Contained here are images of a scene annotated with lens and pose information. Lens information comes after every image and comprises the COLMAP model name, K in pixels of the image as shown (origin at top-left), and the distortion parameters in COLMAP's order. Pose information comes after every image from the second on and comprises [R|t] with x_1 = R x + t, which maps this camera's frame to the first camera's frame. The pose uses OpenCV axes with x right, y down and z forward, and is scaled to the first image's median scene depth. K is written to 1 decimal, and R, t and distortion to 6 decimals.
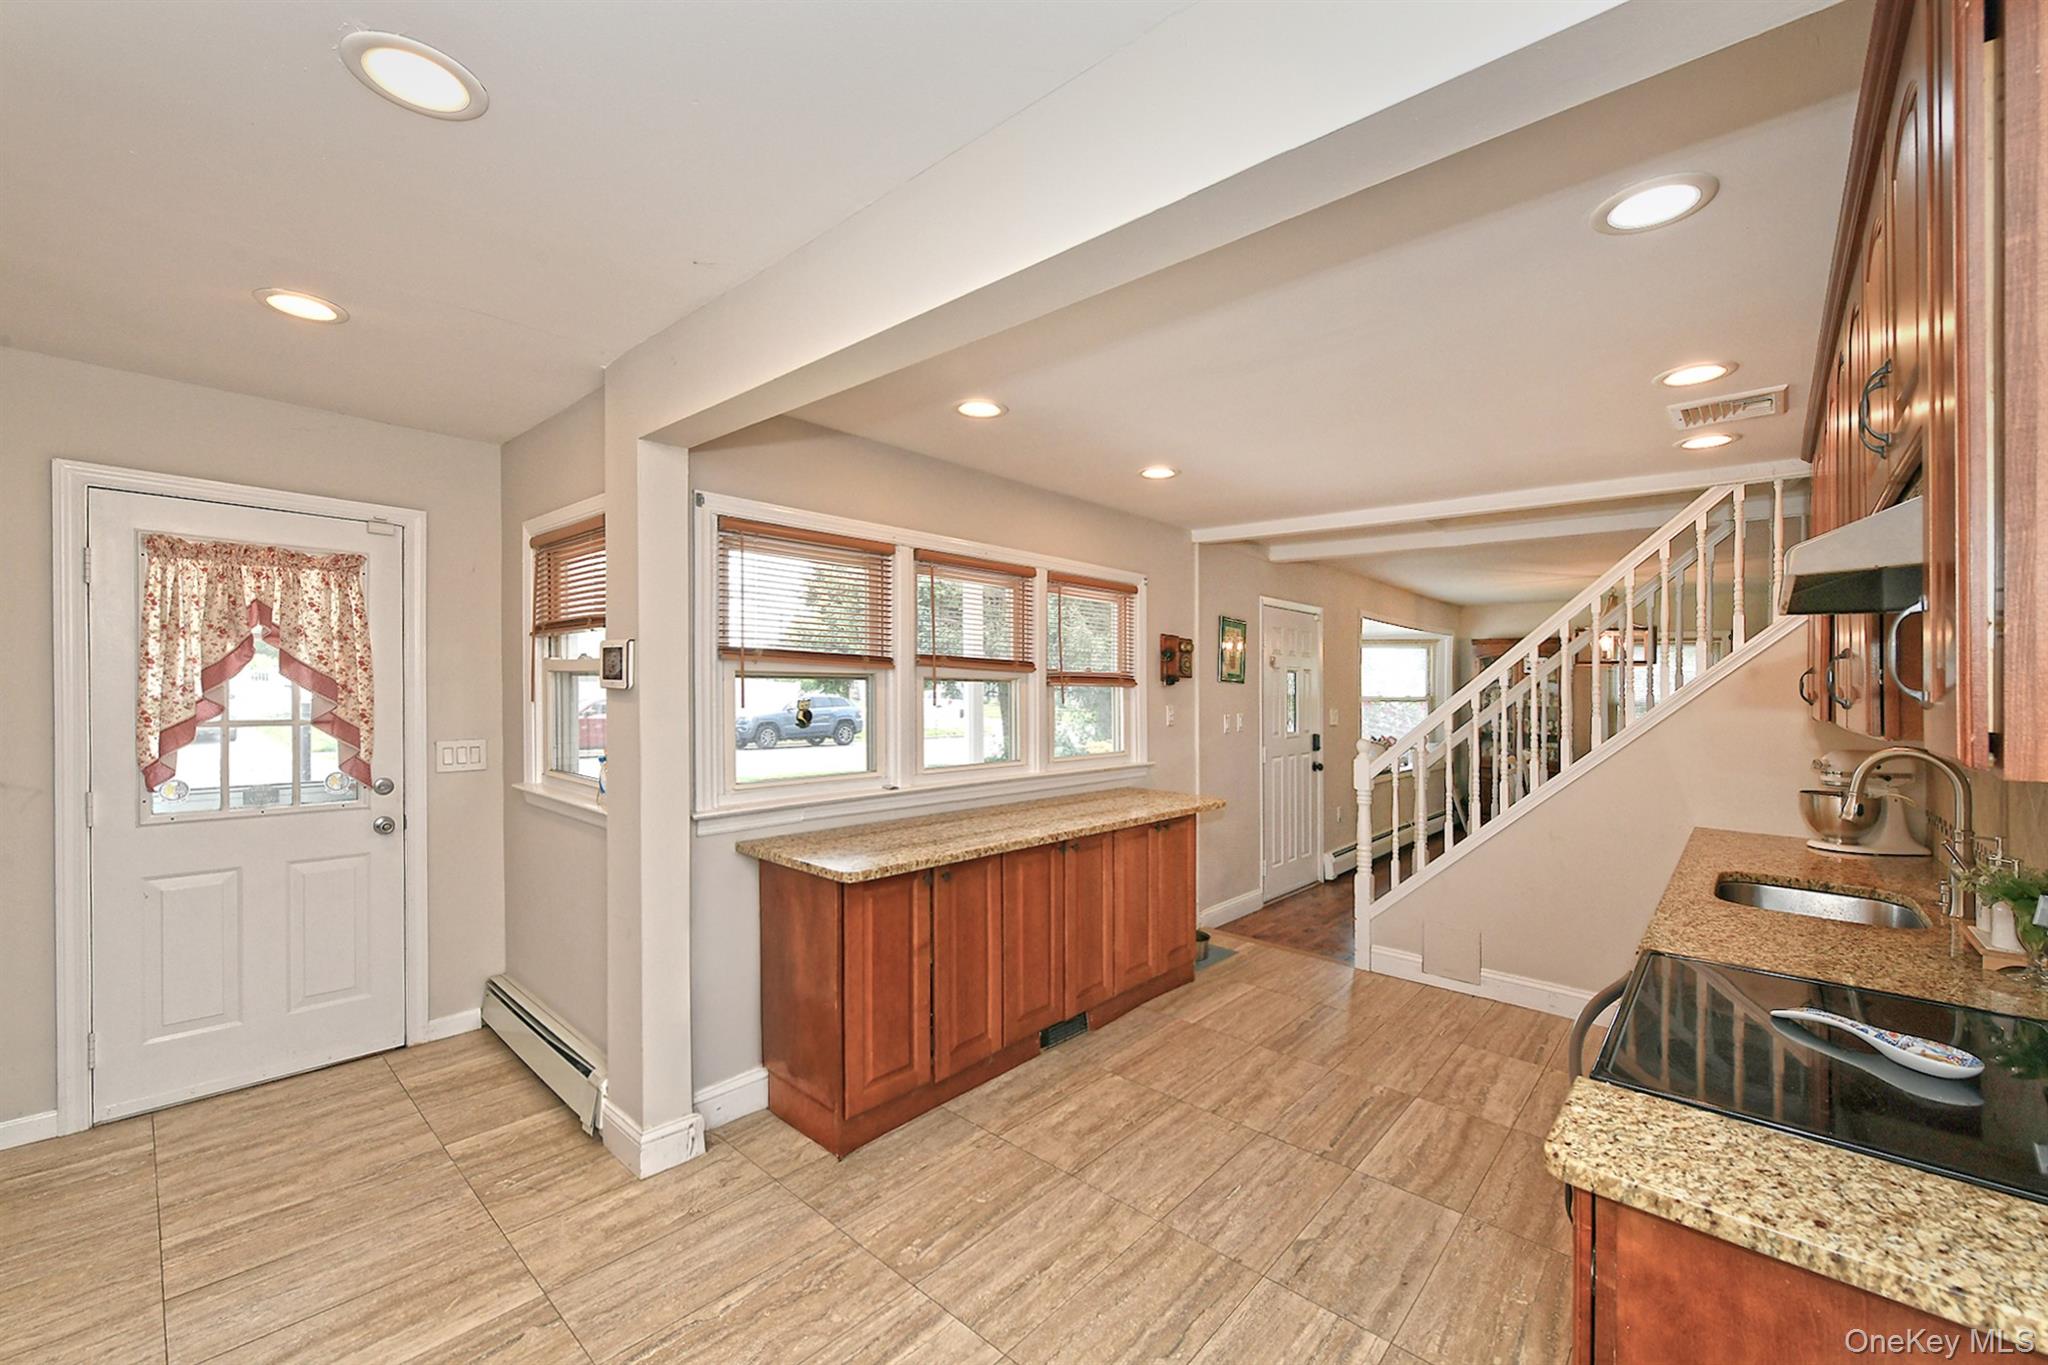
lens RADIAL K [[821.8, 0, 1009.5], [0, 821.8, 689.5], [0, 0, 1]] dist [-0.009545, -0.000289]
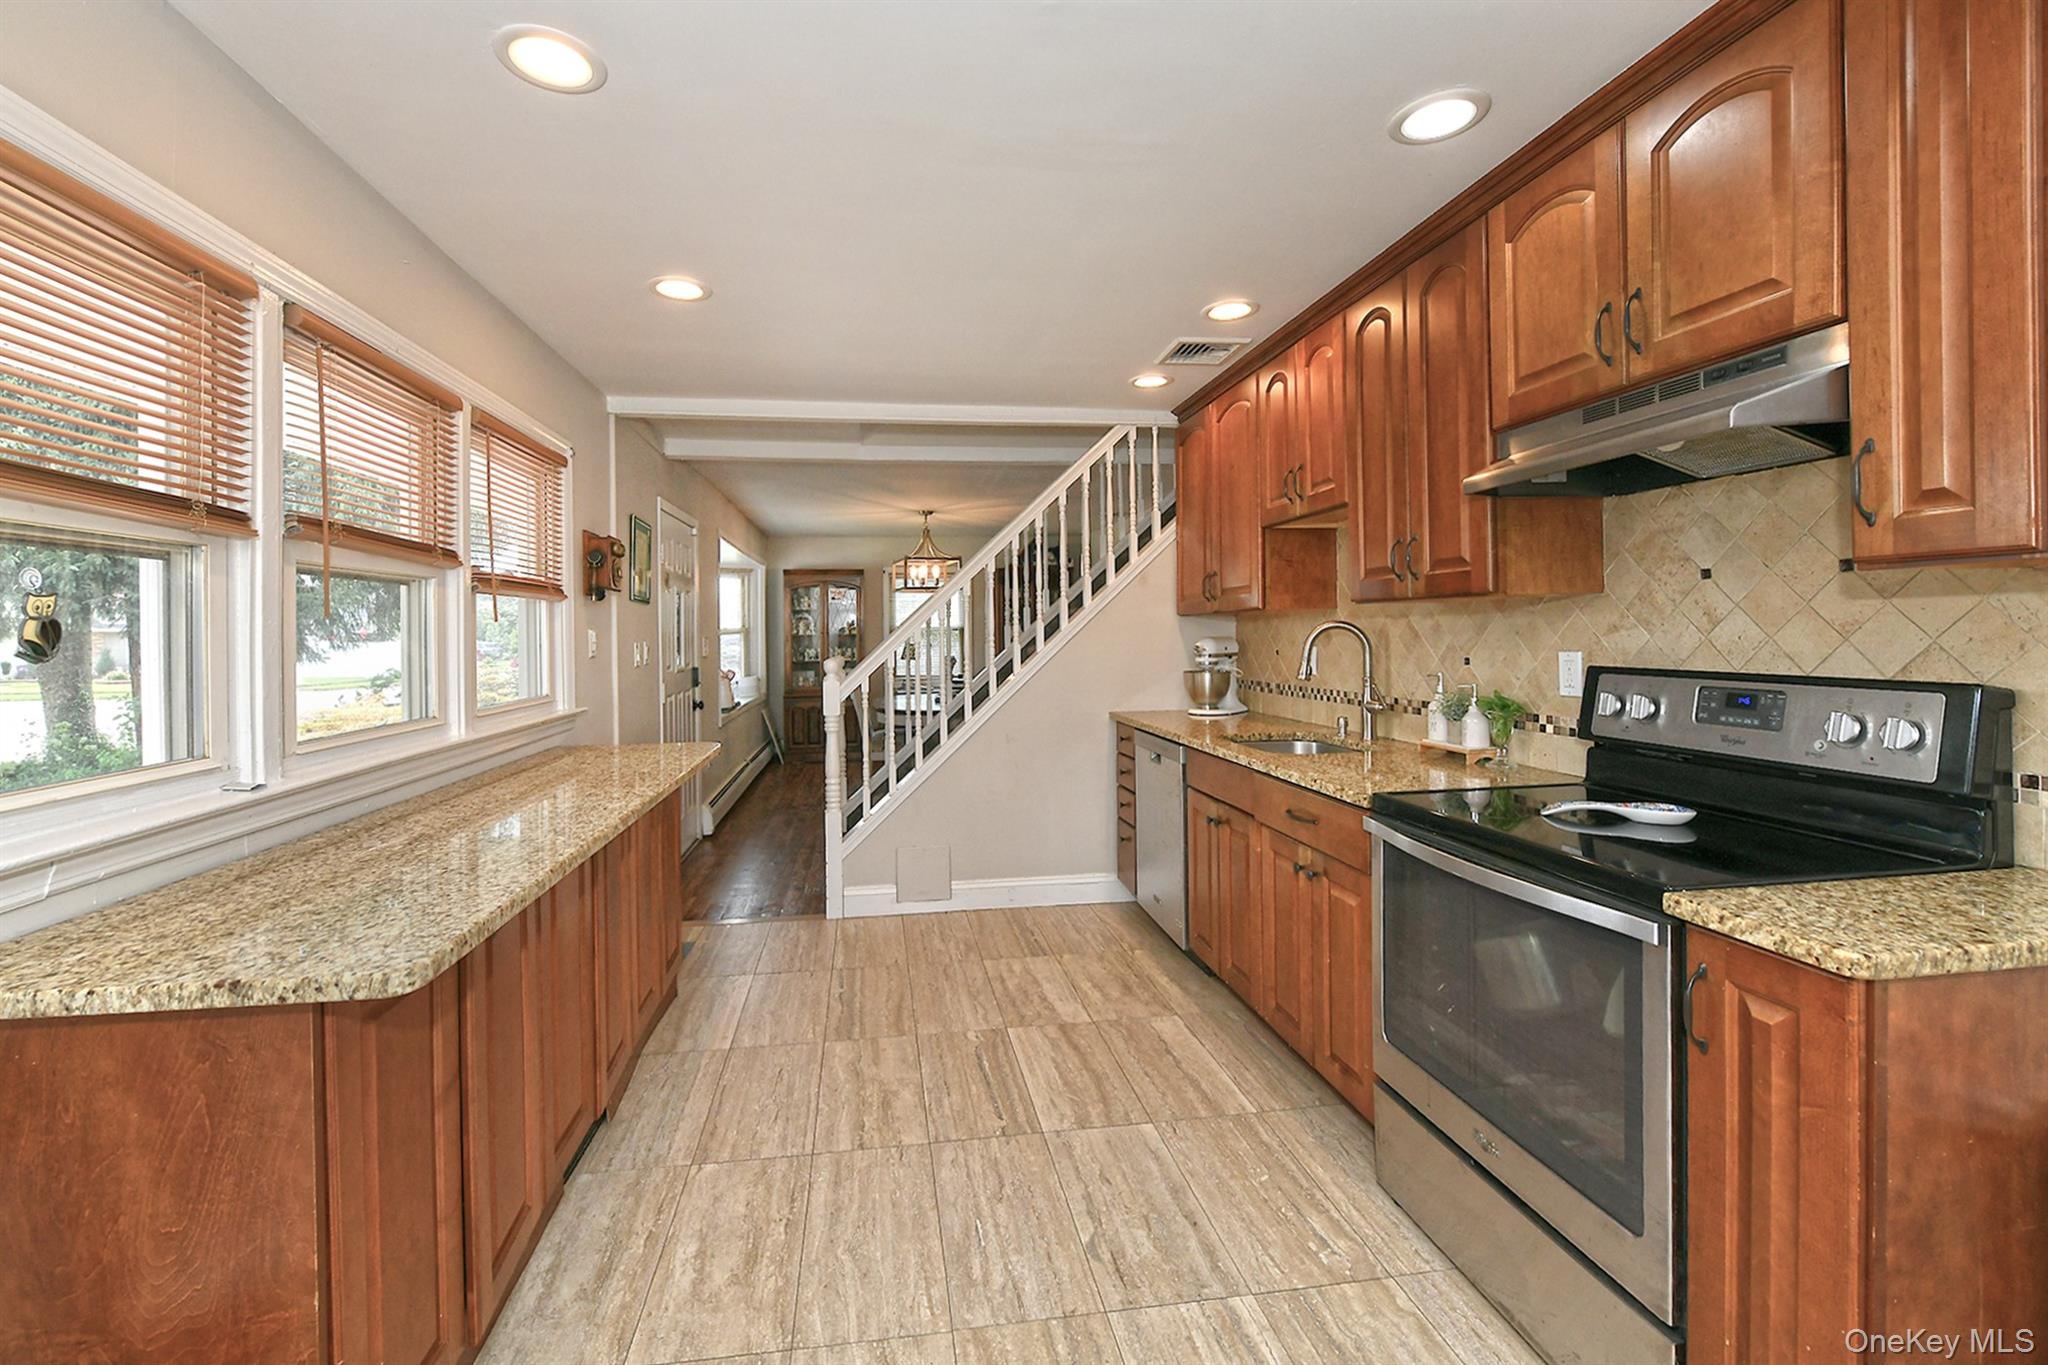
lens RADIAL K [[873.2, 0, 995.8], [0, 873.2, 616.7], [0, 0, 1]] dist [-0.011571, -0.000816]
pose [[0.639574, -0.013497, 0.768611, -0.248430], [0.031385, 0.999471, -0.008565, 0.038041], [-0.768089, 0.029601, 0.639659, 0.345485]]
